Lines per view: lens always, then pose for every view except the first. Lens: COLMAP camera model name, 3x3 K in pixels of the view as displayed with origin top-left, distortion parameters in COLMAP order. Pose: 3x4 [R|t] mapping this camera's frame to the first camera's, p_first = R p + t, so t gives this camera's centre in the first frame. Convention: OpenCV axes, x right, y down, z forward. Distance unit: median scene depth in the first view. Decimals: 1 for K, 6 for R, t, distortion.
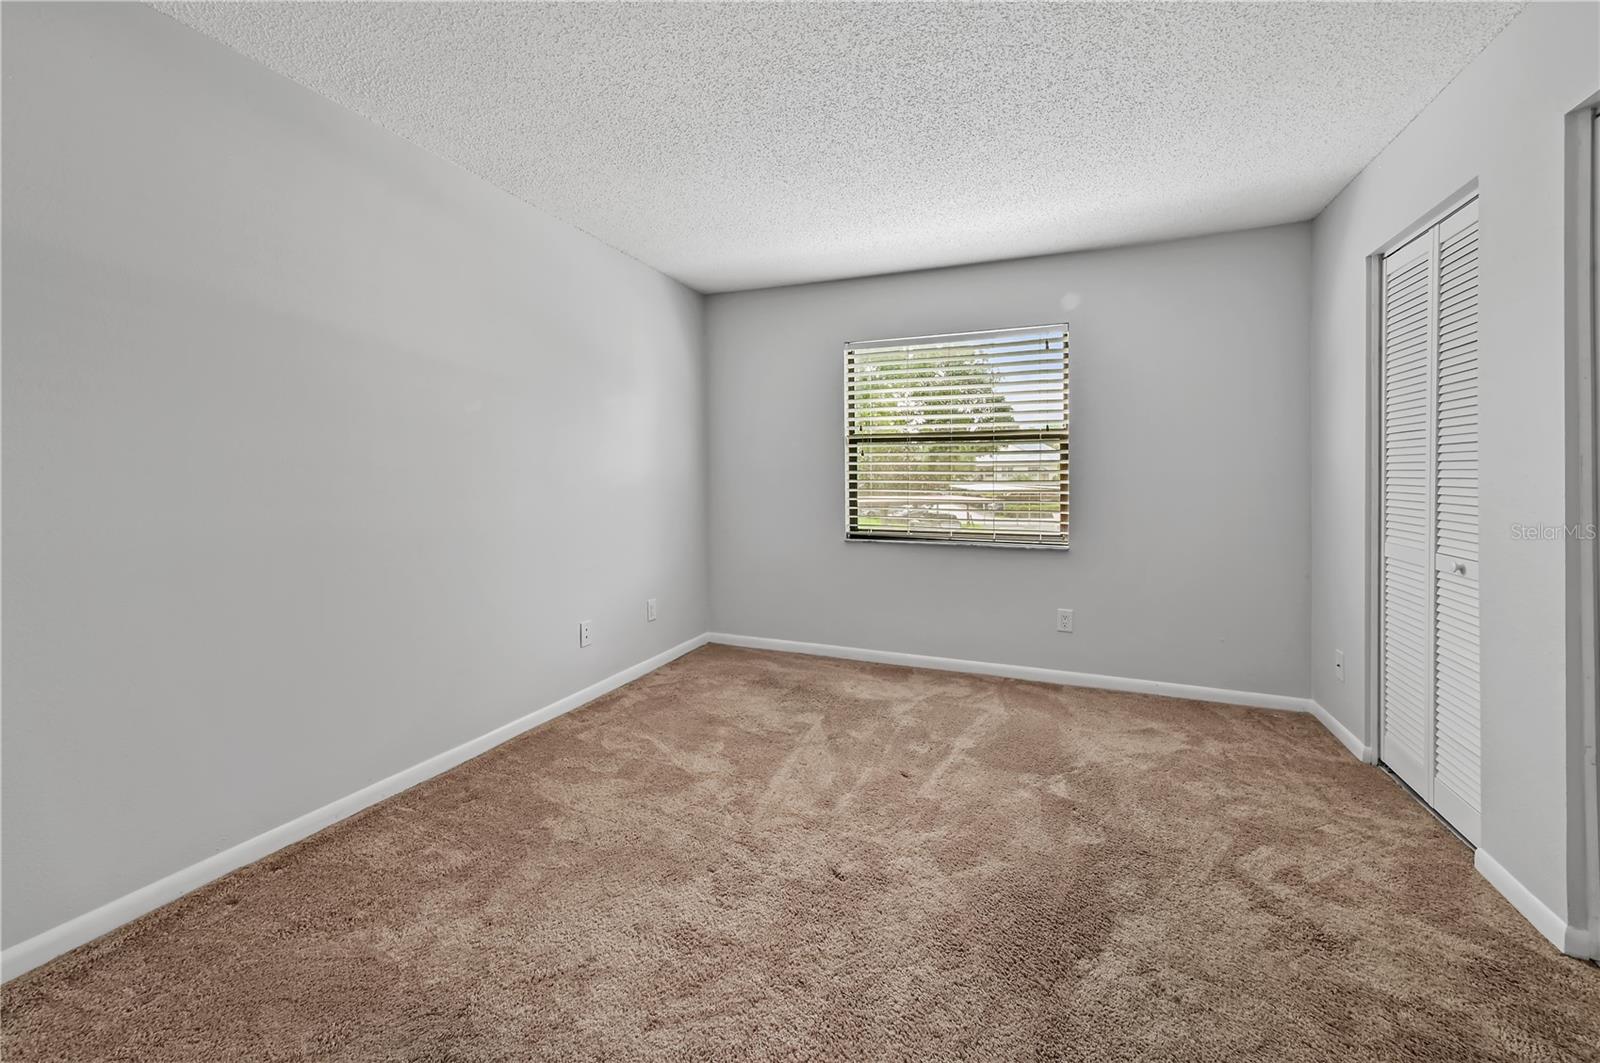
lens RADIAL K [[631.9, 0, 803.3], [0, 631.9, 476.0], [0, 0, 1]] dist [0.021017, -0.006371]
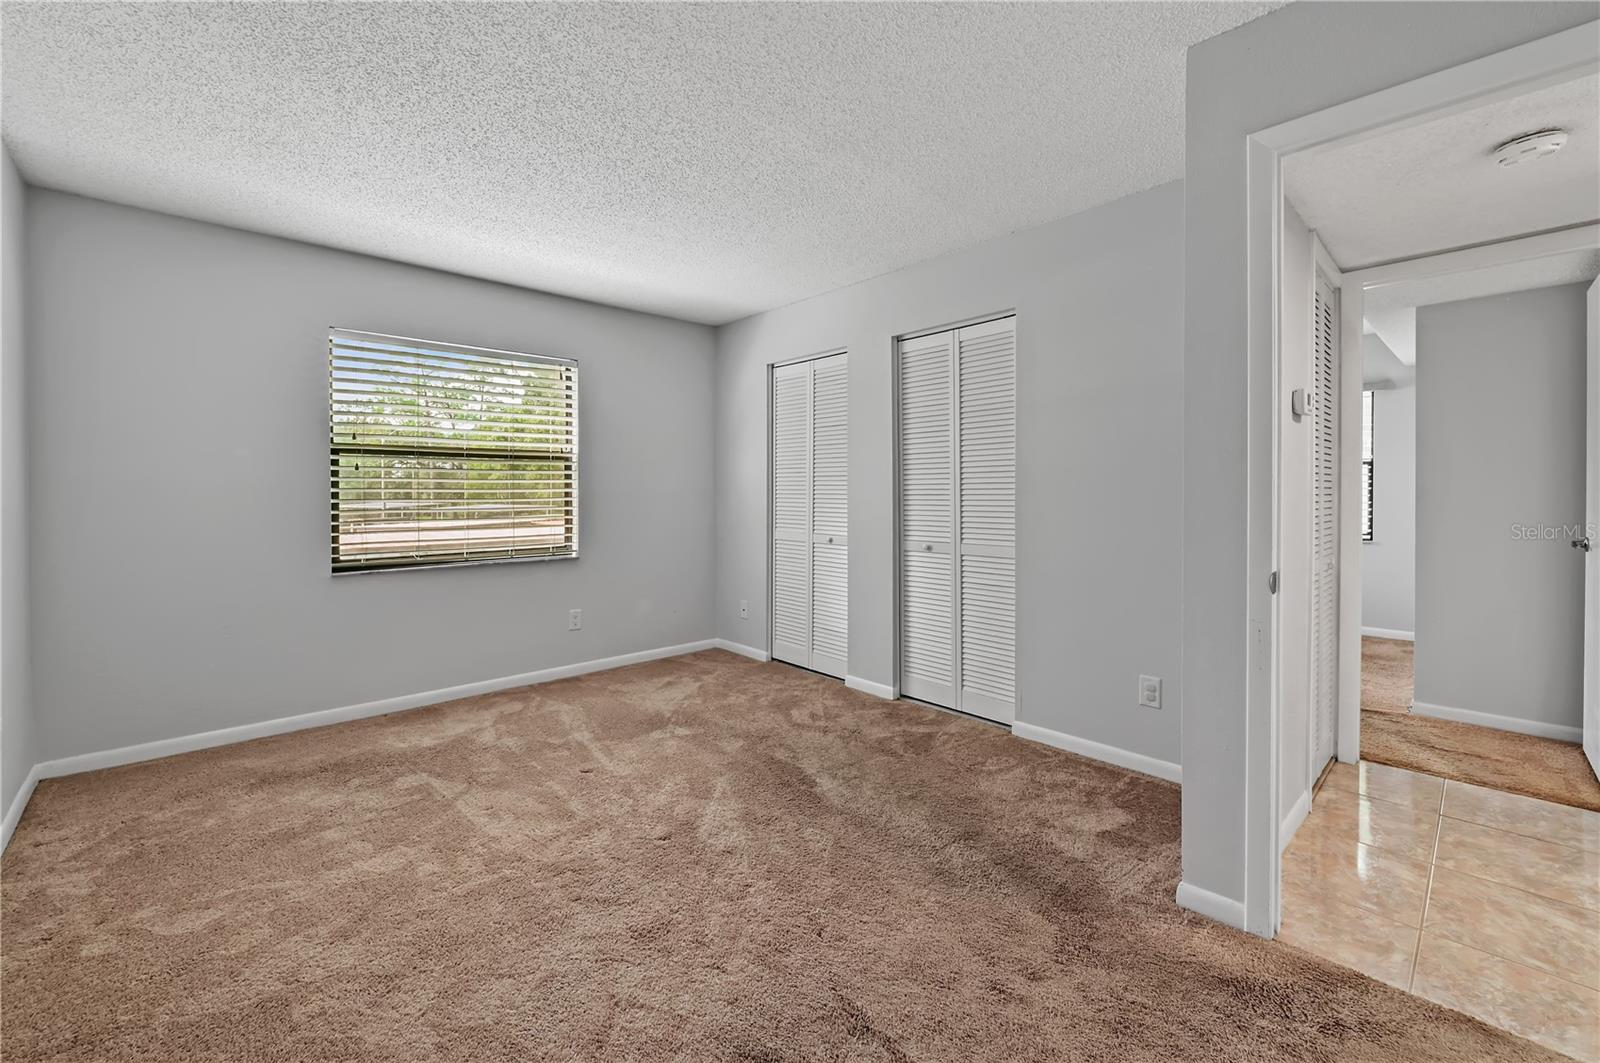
lens RADIAL K [[640.5, 0, 794.0], [0, 640.5, 488.5], [0, 0, 1]] dist [-0.002007, -0.000671]
pose [[0.434261, 0.005567, 0.900770, -0.622748], [0.005322, 0.999948, -0.008745, 0.003835], [-0.900771, 0.008591, 0.434209, 0.194741]]
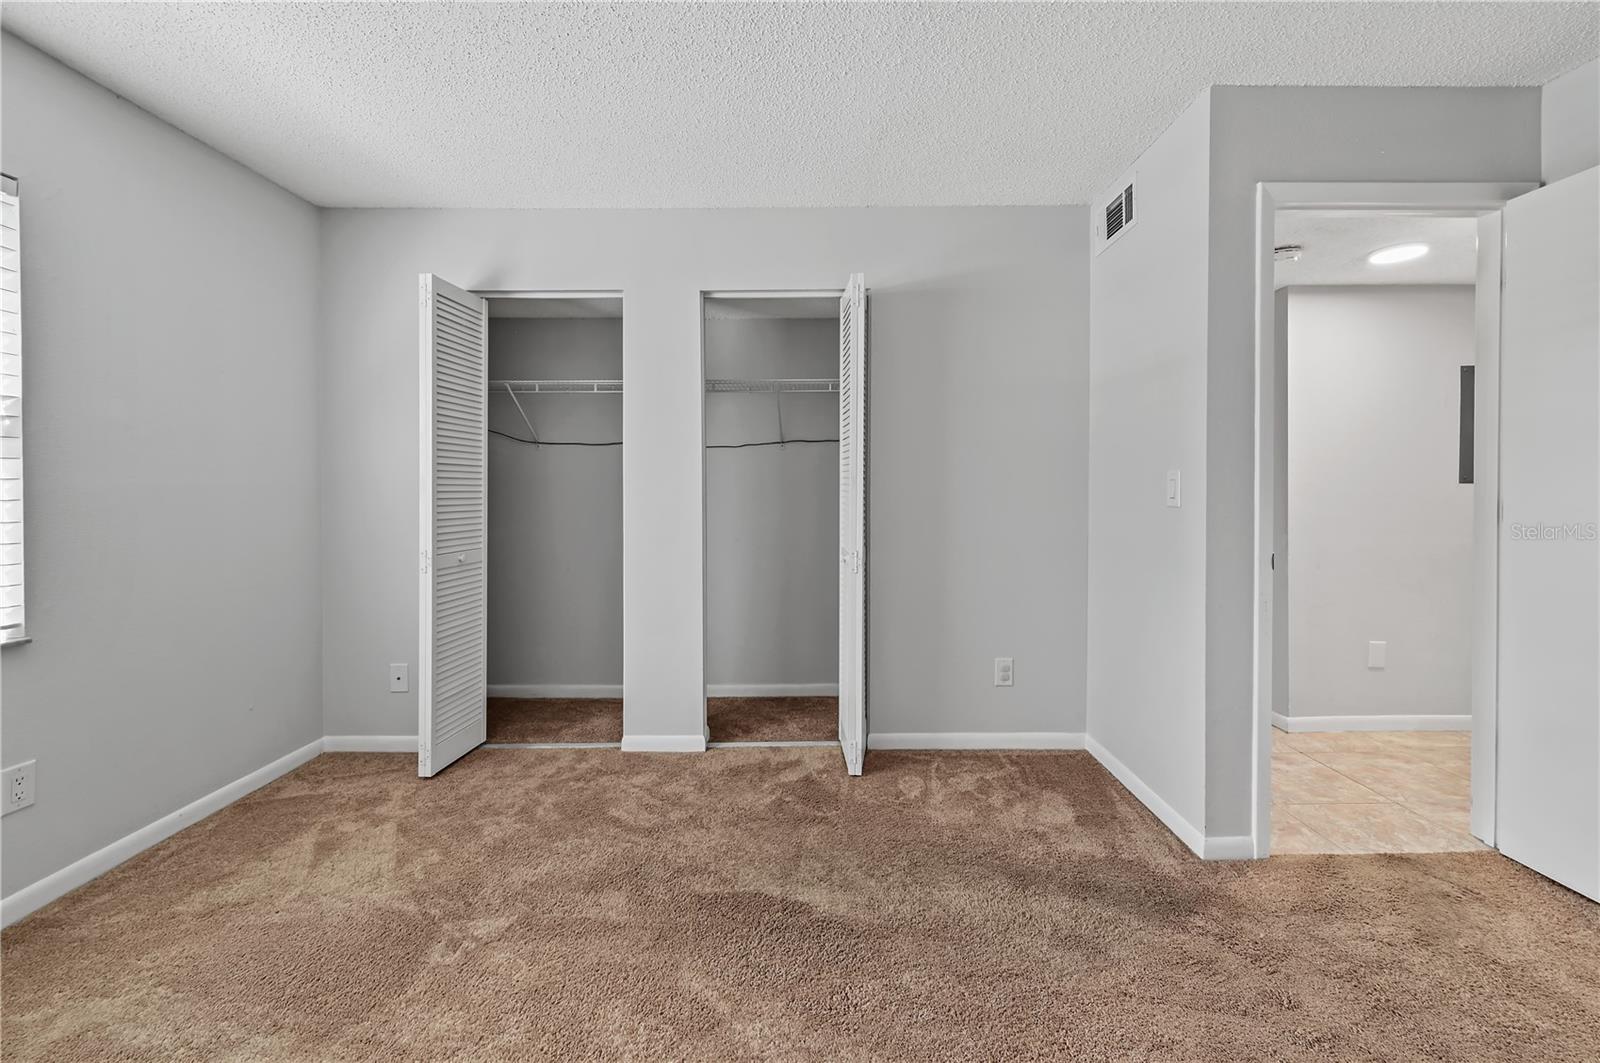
lens RADIAL K [[638.2, 0, 803.5], [0, 638.2, 488.9], [0, 0, 1]] dist [0.000481, 0.000228]
pose [[-0.359473, 0.000223, 0.933155, -0.360221], [0.008694, 0.999957, 0.003111, 0.000493], [-0.933115, 0.009232, -0.359460, 0.832809]]
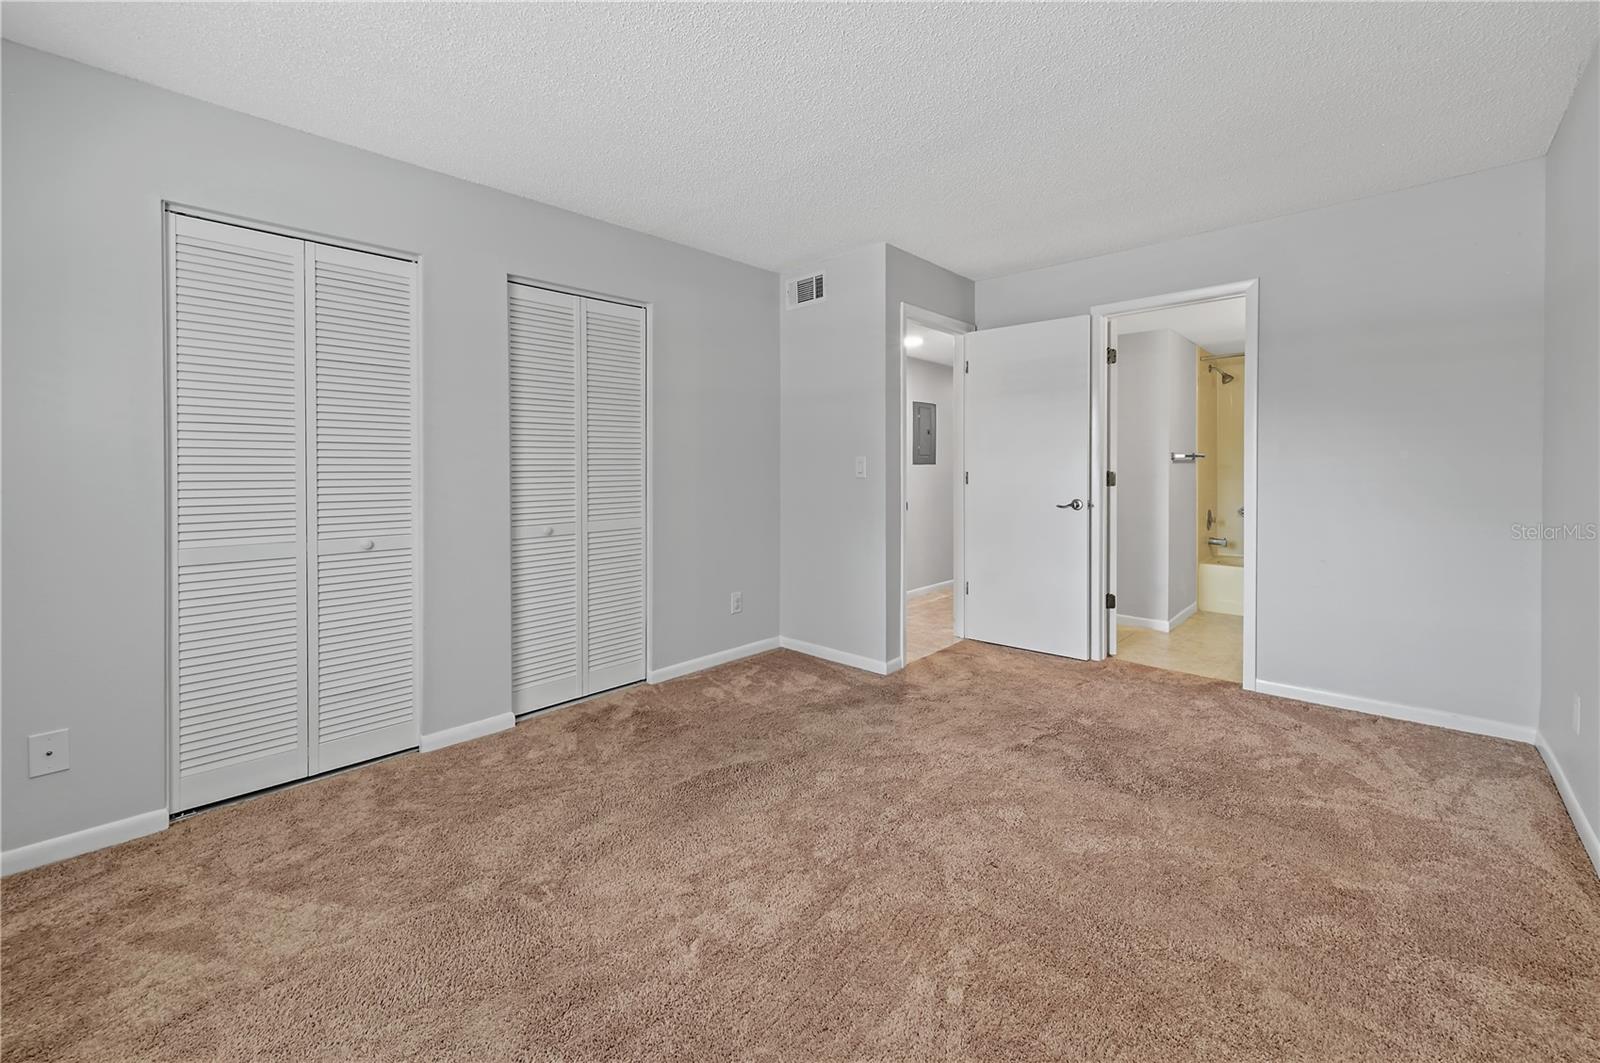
lens RADIAL K [[643.9, 0, 796.6], [0, 643.9, 470.0], [0, 0, 1]] dist [-0.000434, -0.000138]
pose [[-0.925704, 0.008243, 0.378159, -0.166423], [0.012065, 0.999897, 0.007739, 0.000633], [-0.378056, 0.011726, -0.925708, 1.445330]]
